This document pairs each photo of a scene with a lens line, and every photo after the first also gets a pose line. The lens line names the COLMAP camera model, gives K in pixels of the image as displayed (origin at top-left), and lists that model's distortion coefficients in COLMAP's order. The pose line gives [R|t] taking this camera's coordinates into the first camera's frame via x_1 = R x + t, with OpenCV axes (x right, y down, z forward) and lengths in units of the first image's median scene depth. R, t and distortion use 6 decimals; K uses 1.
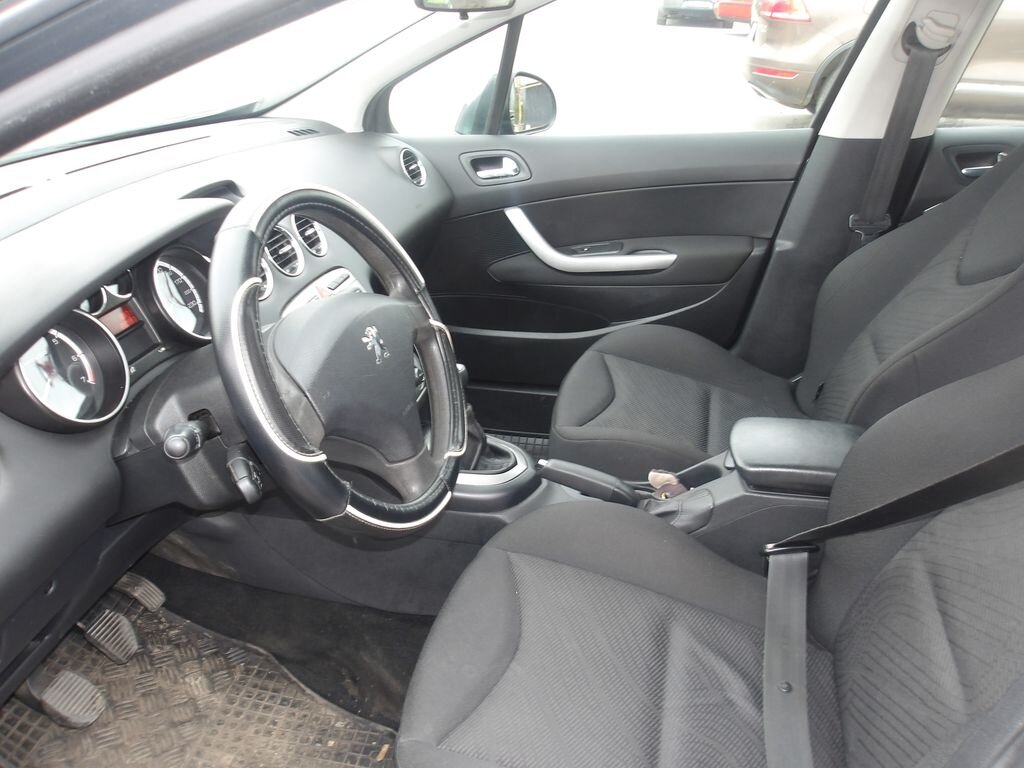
lens RADIAL K [[872.9, 0, 526.5], [0, 872.9, 378.7], [0, 0, 1]] dist [-0.003128, 0.023022]
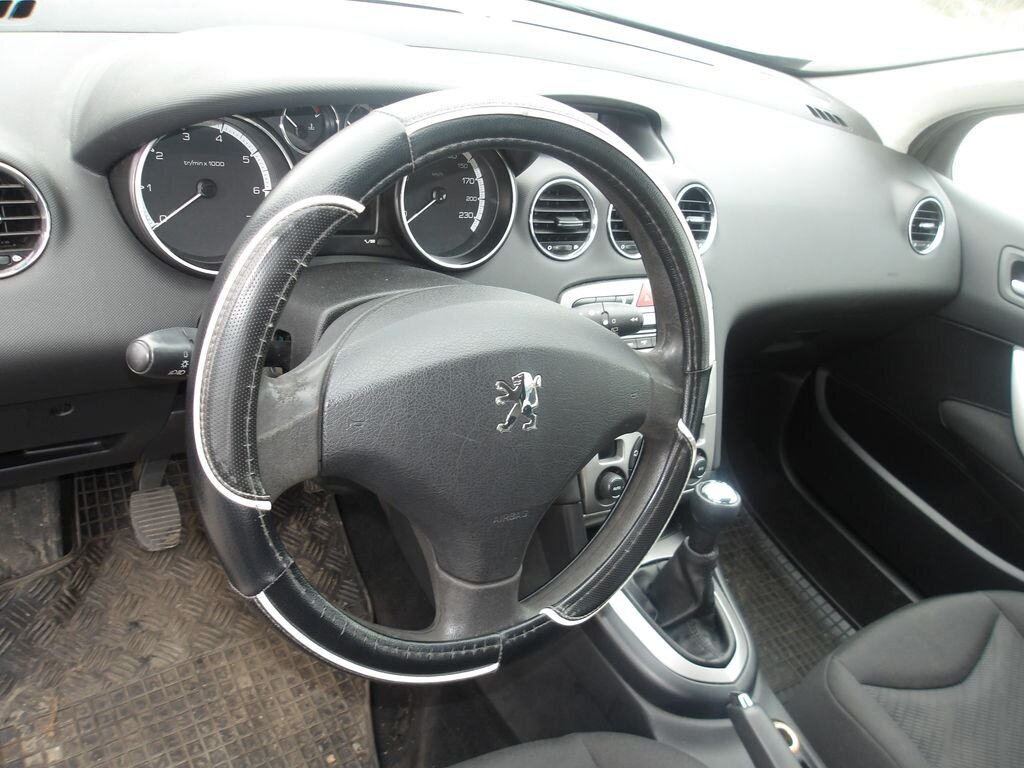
lens RADIAL K [[872.9, 0, 510.2], [0, 872.9, 380.4], [0, 0, 1]] dist [-0.003128, 0.023022]
pose [[0.669945, 0.574915, -0.469730, 0.065775], [-0.562625, 0.805972, 0.184015, -0.107422], [0.484382, 0.141002, 0.863419, 0.318678]]
